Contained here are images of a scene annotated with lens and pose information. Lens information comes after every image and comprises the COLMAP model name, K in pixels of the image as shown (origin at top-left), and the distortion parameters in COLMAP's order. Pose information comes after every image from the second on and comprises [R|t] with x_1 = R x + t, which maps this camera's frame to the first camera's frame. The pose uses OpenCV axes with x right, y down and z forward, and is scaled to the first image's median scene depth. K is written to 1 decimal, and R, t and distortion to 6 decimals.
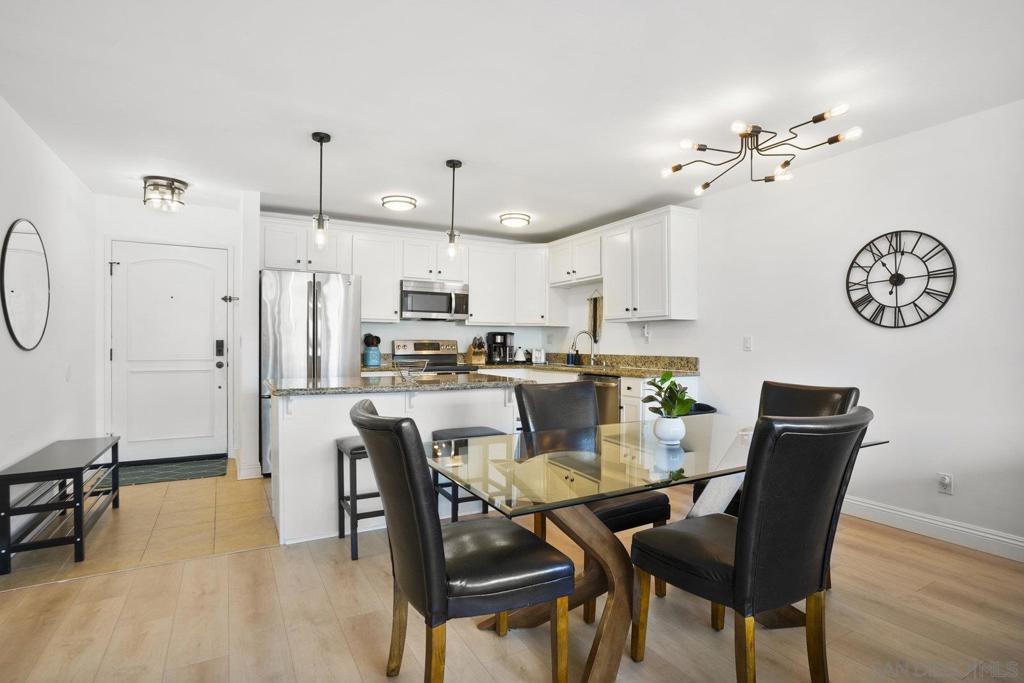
lens RADIAL K [[503.4, 0, 511.6], [0, 503.4, 329.3], [0, 0, 1]] dist [-0.022339, -0.000022]
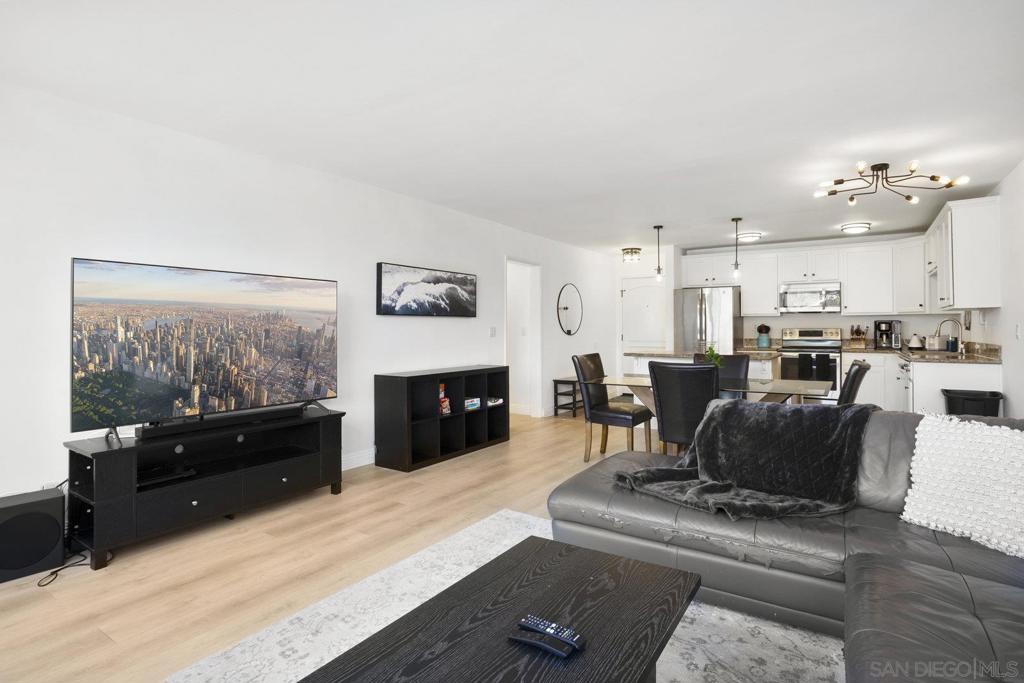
lens RADIAL K [[503.4, 0, 511.6], [0, 503.4, 329.3], [0, 0, 1]] dist [-0.022339, -0.000022]
pose [[0.441933, -0.004839, -0.897035, 0.622092], [0.032168, 0.999428, 0.010456, -0.013389], [0.896471, -0.033476, 0.441835, -0.218832]]
